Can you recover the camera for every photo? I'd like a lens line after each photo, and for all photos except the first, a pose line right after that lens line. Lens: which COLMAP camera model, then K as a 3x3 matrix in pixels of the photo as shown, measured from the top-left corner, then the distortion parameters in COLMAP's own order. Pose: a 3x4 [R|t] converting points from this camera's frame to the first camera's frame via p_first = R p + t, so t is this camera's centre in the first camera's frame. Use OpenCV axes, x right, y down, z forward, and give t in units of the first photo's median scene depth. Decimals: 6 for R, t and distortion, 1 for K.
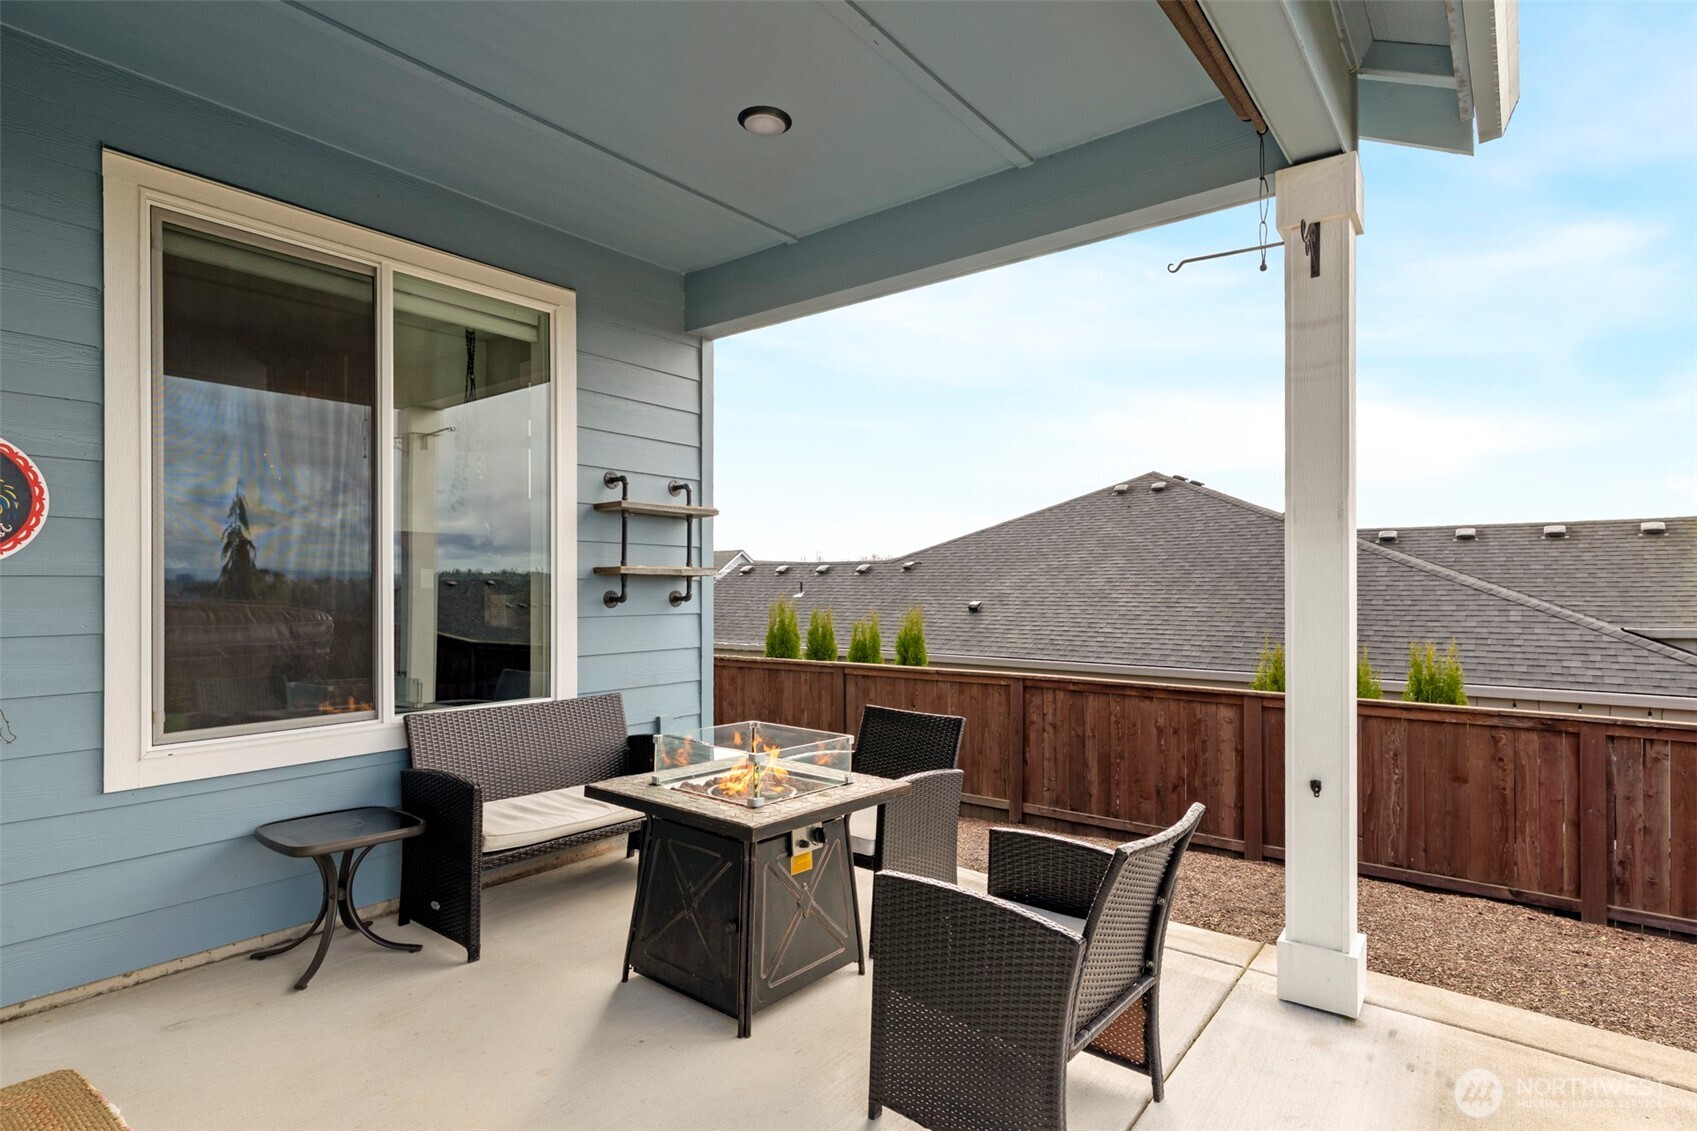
lens RADIAL K [[859.2, 0, 844.1], [0, 859.2, 581.4], [0, 0, 1]] dist [0.000212, -0.000053]
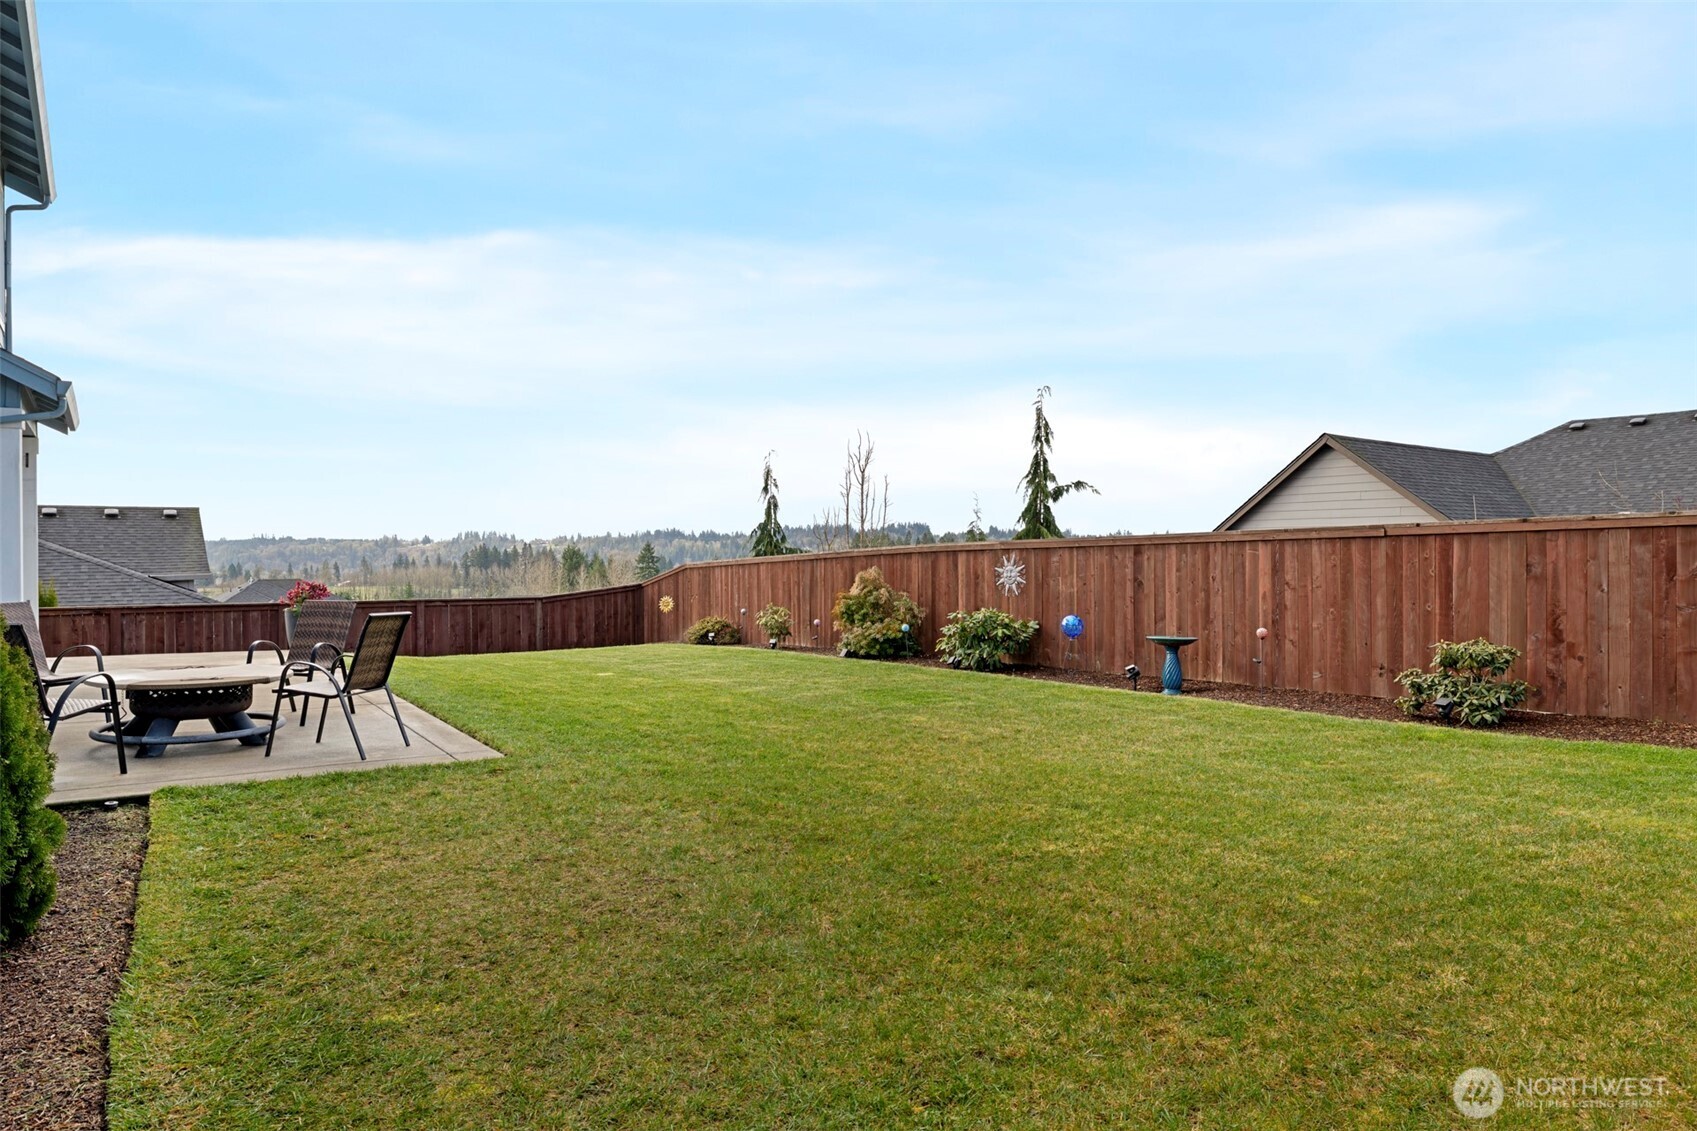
lens RADIAL K [[1015.4, 0, 825.7], [0, 1015.4, 559.5], [0, 0, 1]] dist [0.000167, 0.000234]
pose [[0.277890, -0.010046, 0.960561, -0.567481], [-0.001286, 0.999941, 0.010830, 0.000555], [-0.960612, -0.004245, 0.277860, -0.741214]]
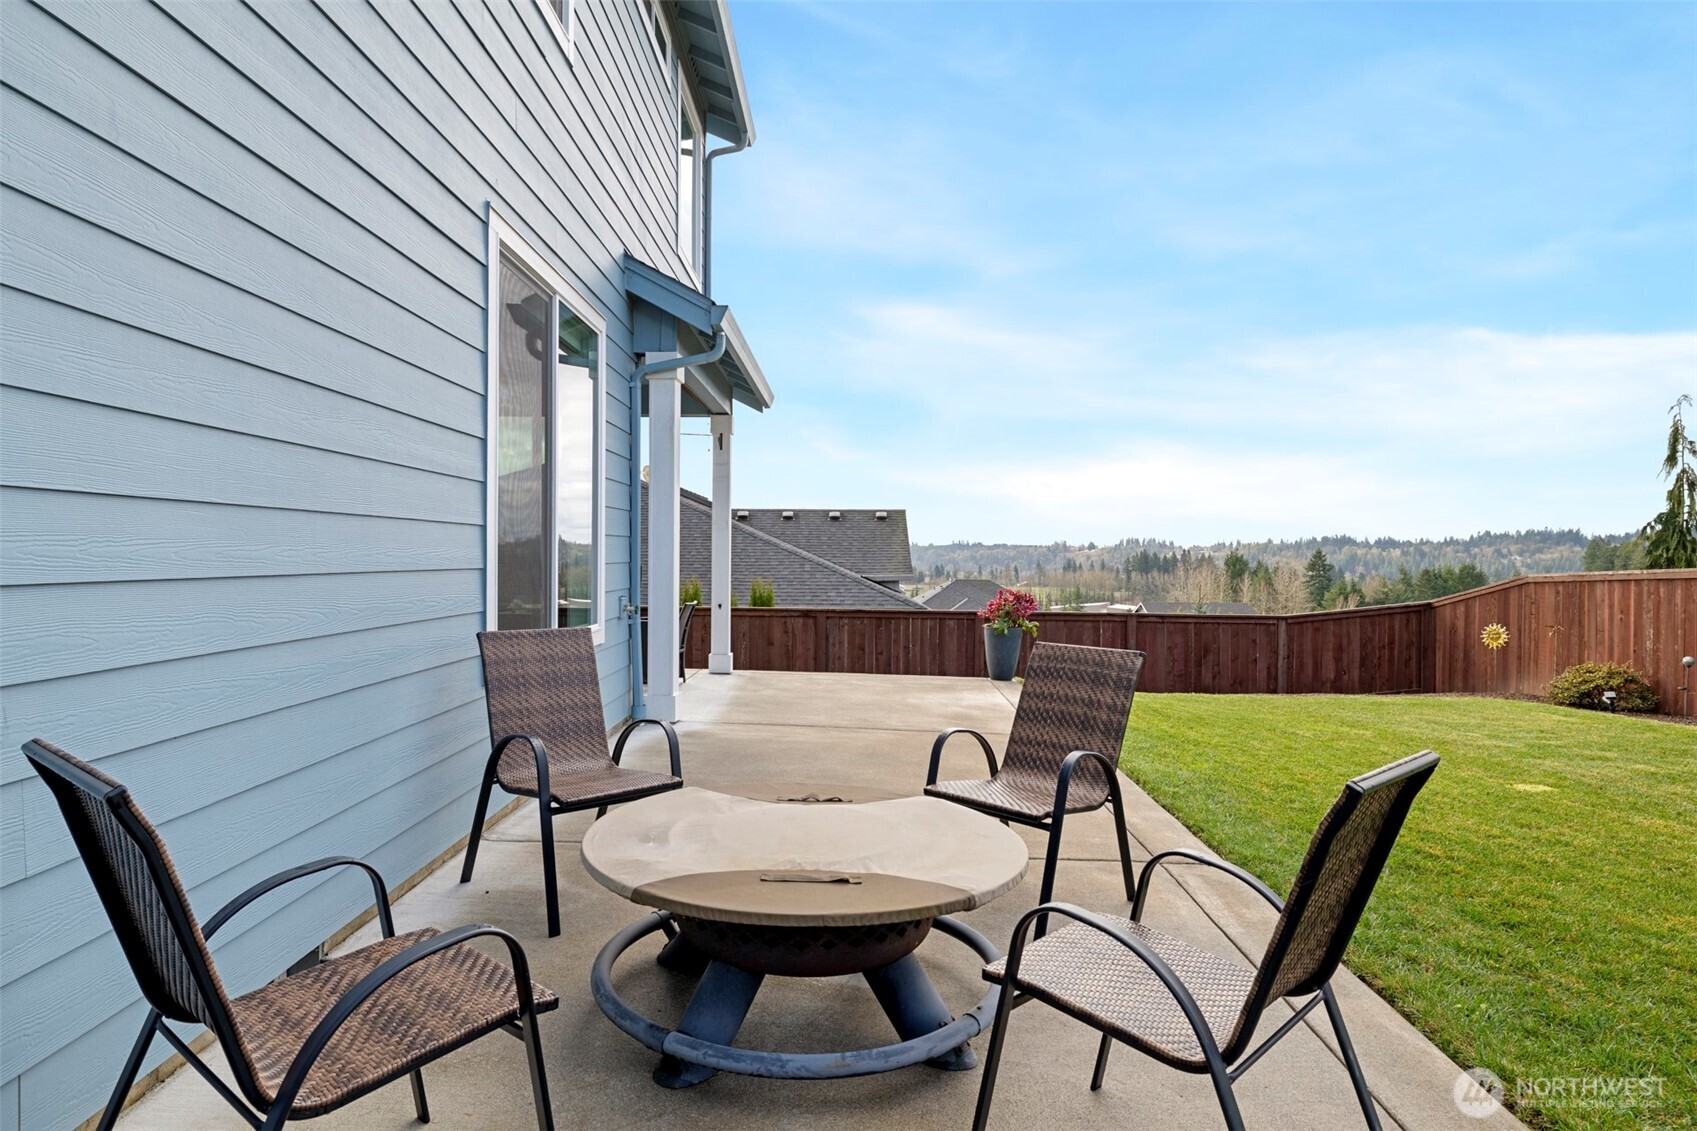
lens RADIAL K [[978.1, 0, 848.5], [0, 978.1, 565.5], [0, 0, 1]] dist [0.005104, 0.000682]
pose [[0.783795, -0.001170, 0.621019, -0.282061], [-0.010321, 0.999836, 0.014911, 0.005982], [-0.620934, -0.018097, 0.783654, -0.453336]]
